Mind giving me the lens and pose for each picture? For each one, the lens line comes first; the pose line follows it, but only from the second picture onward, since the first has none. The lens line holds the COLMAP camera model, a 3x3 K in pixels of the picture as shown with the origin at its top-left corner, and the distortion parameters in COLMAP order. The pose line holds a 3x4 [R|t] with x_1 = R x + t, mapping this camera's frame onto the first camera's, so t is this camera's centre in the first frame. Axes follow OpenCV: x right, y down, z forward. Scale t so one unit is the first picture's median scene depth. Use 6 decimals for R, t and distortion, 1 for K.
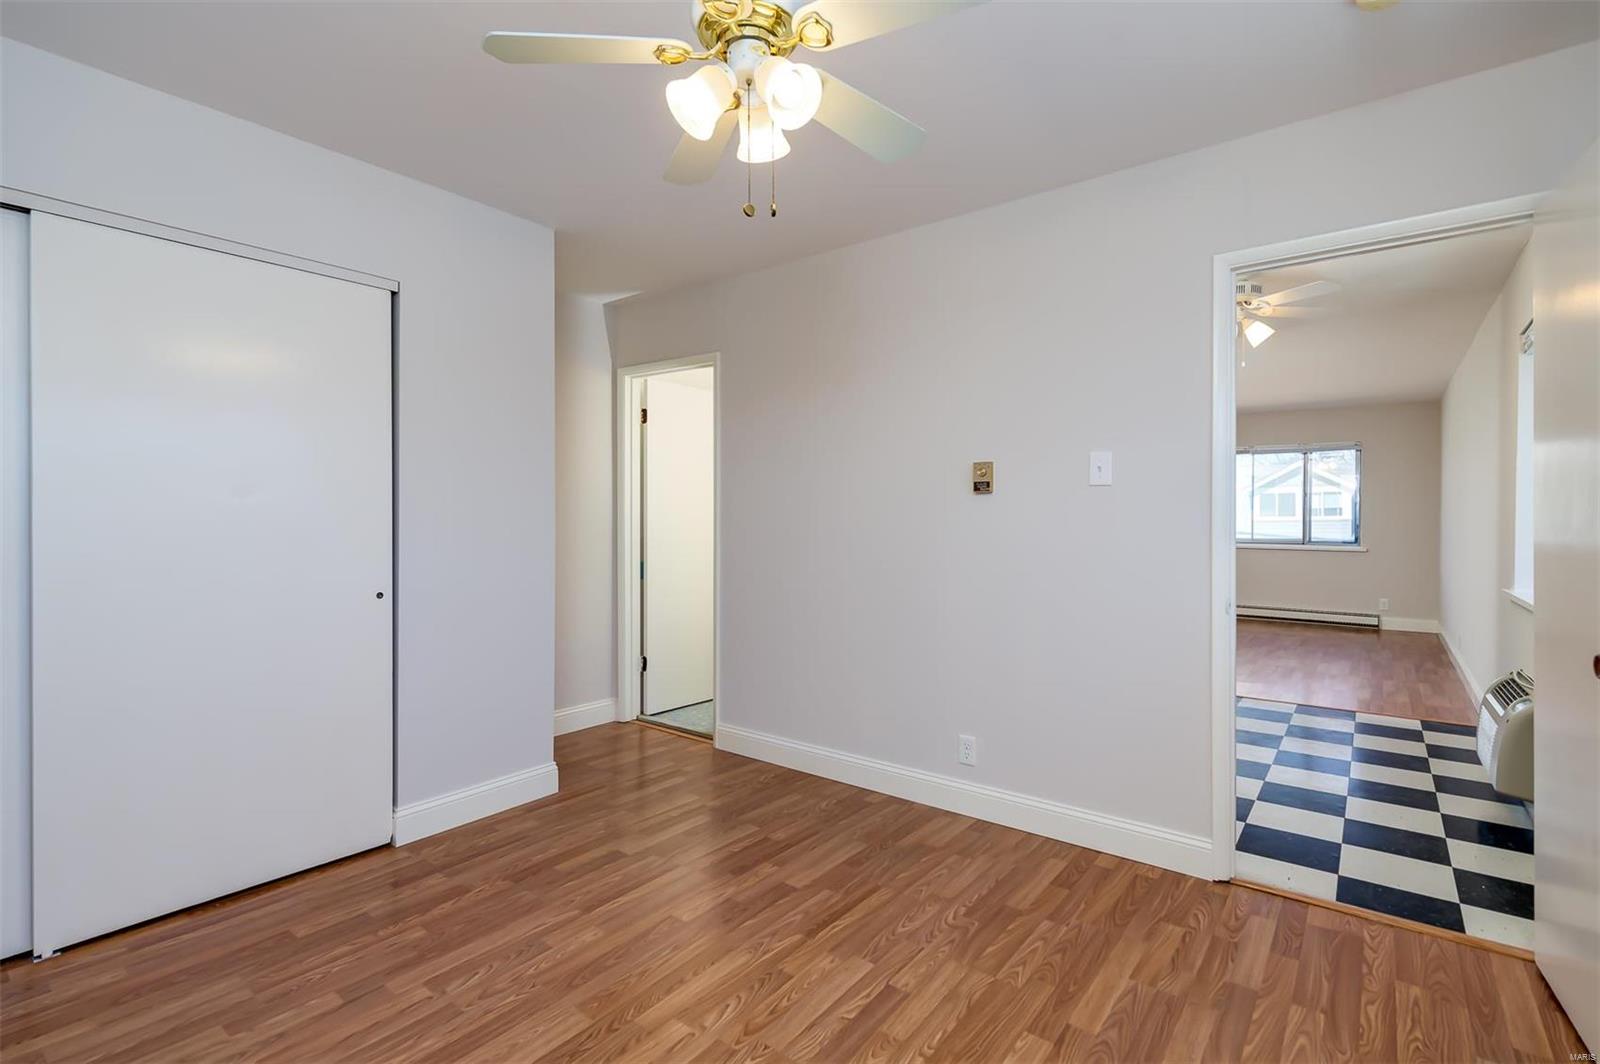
lens RADIAL K [[753.9, 0, 796.5], [0, 753.9, 521.1], [0, 0, 1]] dist [0.000352, -0.001867]
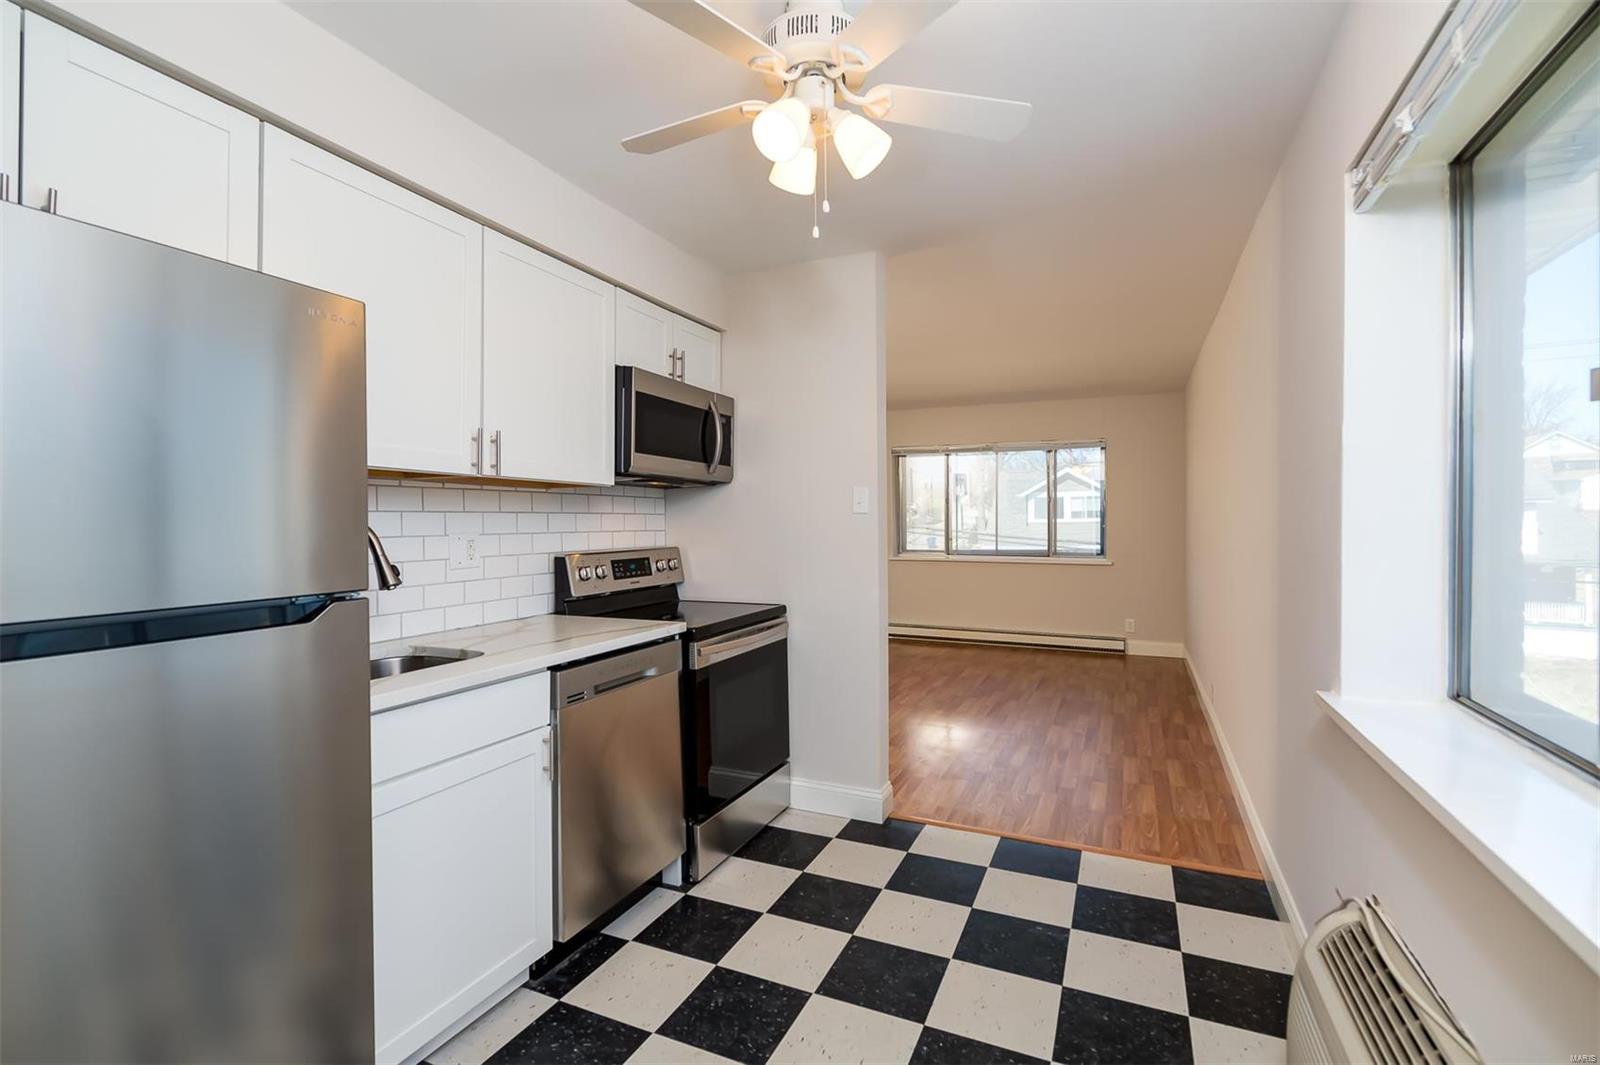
lens RADIAL K [[726.3, 0, 792.7], [0, 726.3, 527.8], [0, 0, 1]] dist [0.003528, 0.000115]
pose [[0.975915, -0.008864, 0.217971, 0.220699], [0.008096, 0.999957, 0.004413, -0.008477], [-0.218001, -0.002542, 0.975945, 0.270143]]
